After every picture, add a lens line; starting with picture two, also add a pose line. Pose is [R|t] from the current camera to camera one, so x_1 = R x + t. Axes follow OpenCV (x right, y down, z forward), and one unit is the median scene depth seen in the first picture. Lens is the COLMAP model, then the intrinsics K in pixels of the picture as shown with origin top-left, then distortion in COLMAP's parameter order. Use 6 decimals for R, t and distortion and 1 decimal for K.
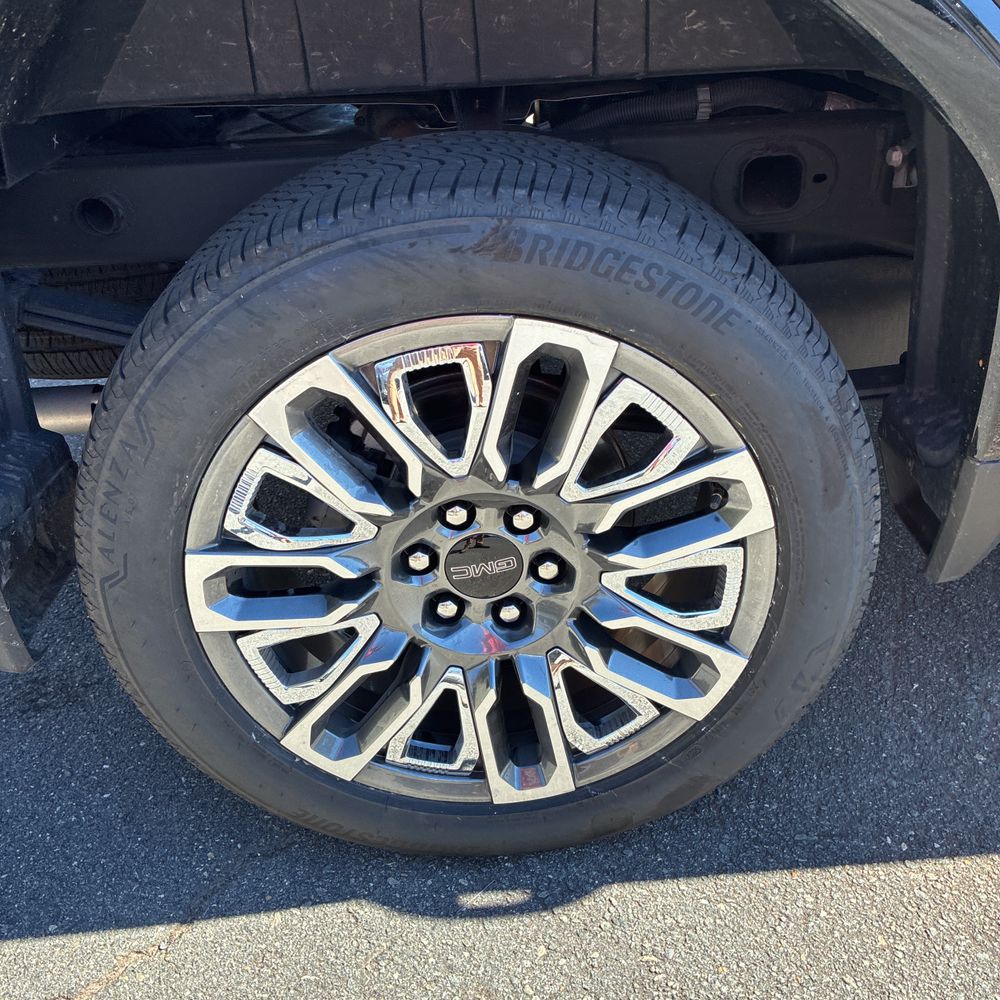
lens RADIAL K [[1013.0, 0, 505.3], [0, 1013.0, 480.4], [0, 0, 1]] dist [0.023555, 0.000000]
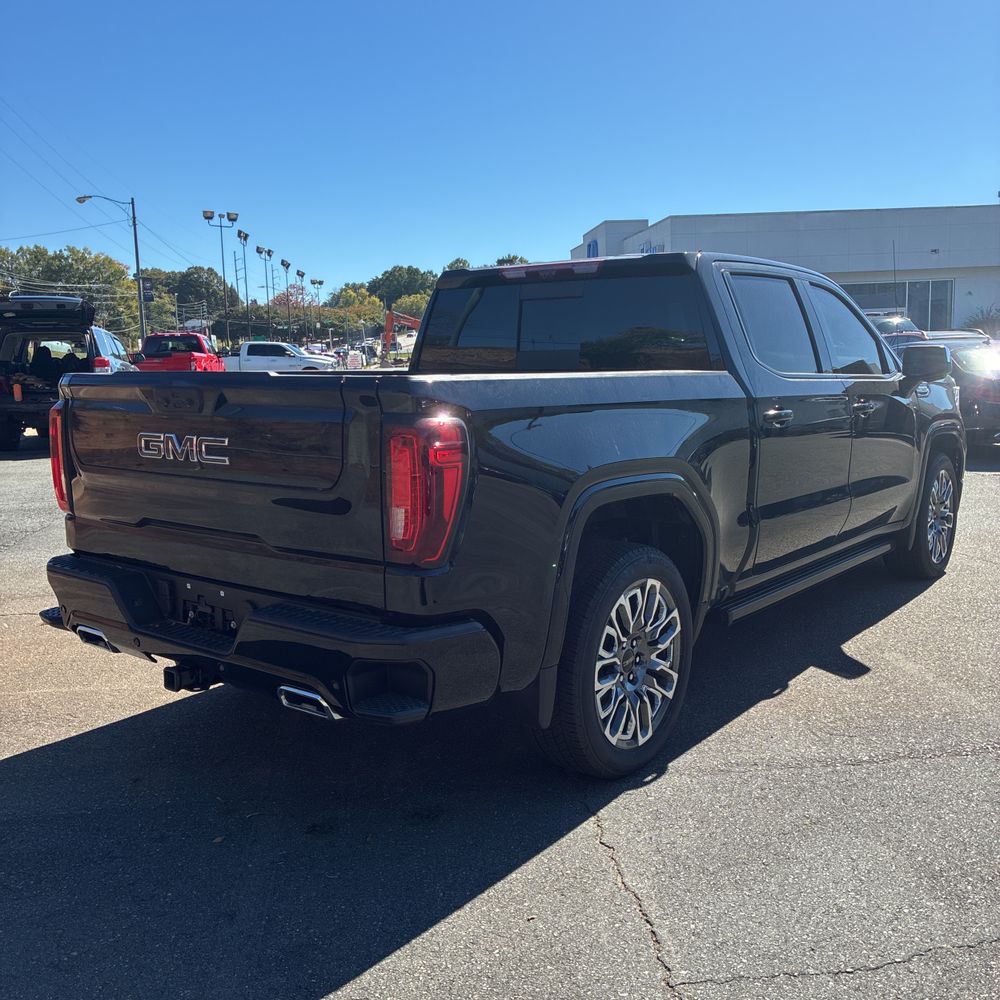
lens RADIAL K [[1013.0, 0, 493.5], [0, 1013.0, 506.9], [0, 0, 1]] dist [0.023555, 0.000000]
pose [[0.656619, -0.062578, 0.751622, -3.084967], [0.348945, 0.908687, -0.229184, 0.260819], [-0.668647, 0.412761, 0.618498, -1.073597]]
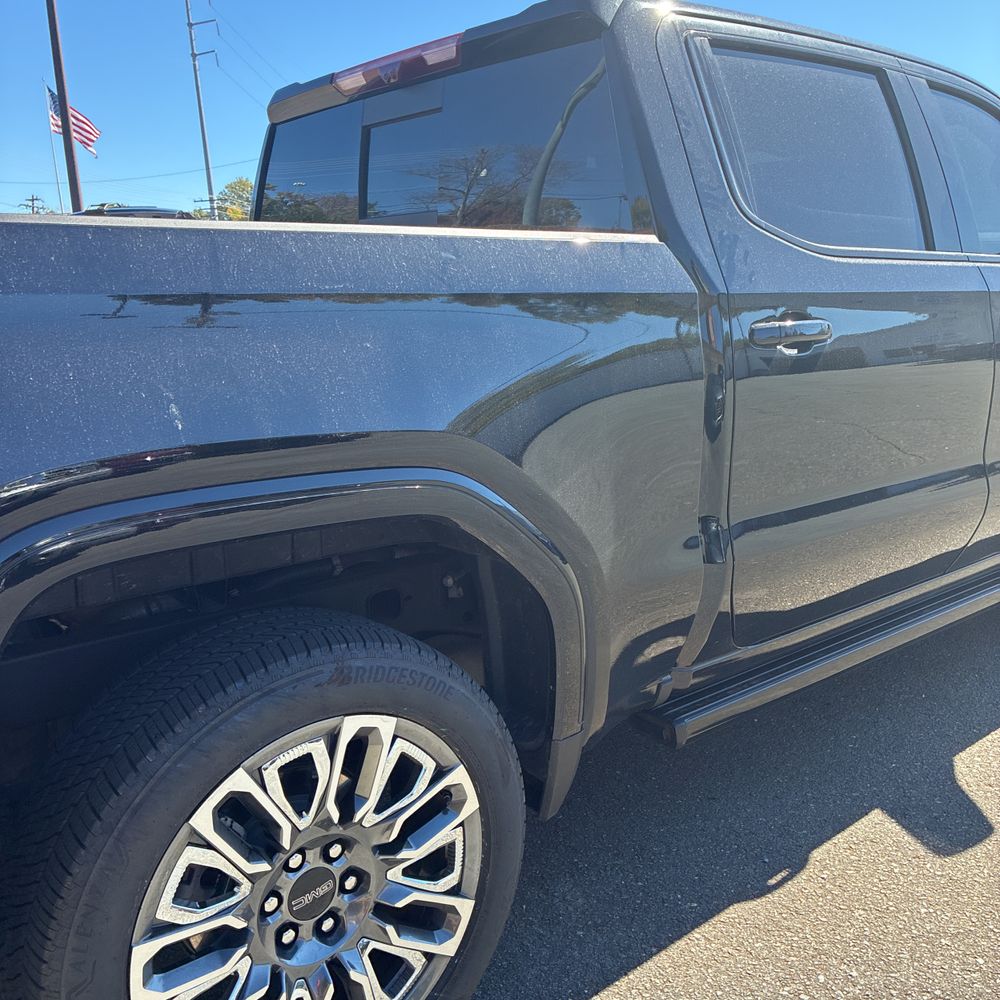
lens RADIAL K [[1013.0, 0, 496.2], [0, 1013.0, 492.9], [0, 0, 1]] dist [0.023555, 0.000000]
pose [[0.799607, -0.089200, 0.593861, -0.697580], [0.280393, 0.929949, -0.237854, -0.031493], [-0.531044, 0.356704, 0.768605, -0.521779]]
